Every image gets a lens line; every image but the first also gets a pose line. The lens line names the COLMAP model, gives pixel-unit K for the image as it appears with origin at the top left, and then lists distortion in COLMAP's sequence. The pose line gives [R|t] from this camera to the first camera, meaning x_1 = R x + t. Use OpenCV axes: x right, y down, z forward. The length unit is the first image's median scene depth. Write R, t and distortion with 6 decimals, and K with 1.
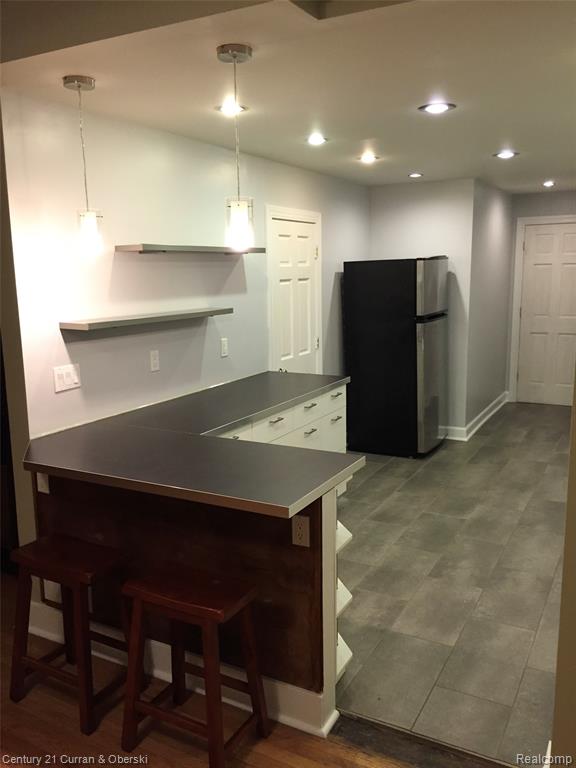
lens RADIAL K [[657.0, 0, 293.2], [0, 657.0, 387.5], [0, 0, 1]] dist [0.061794, -0.054519]
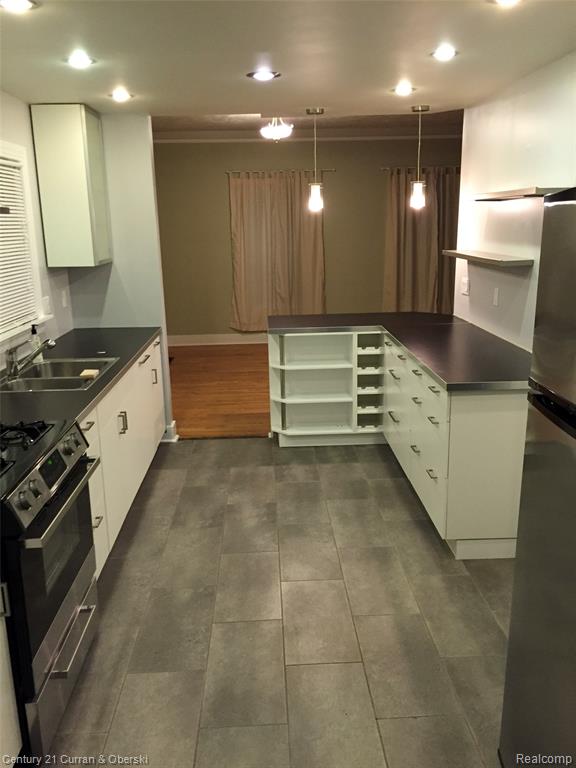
lens RADIAL K [[657.0, 0, 287.8], [0, 657.0, 384.2], [0, 0, 1]] dist [0.061794, -0.054519]
pose [[-0.861142, 0.154037, -0.484467, 0.703174], [-0.062055, 0.914012, 0.400914, -0.350832], [0.504564, 0.375307, -0.777535, 1.824068]]
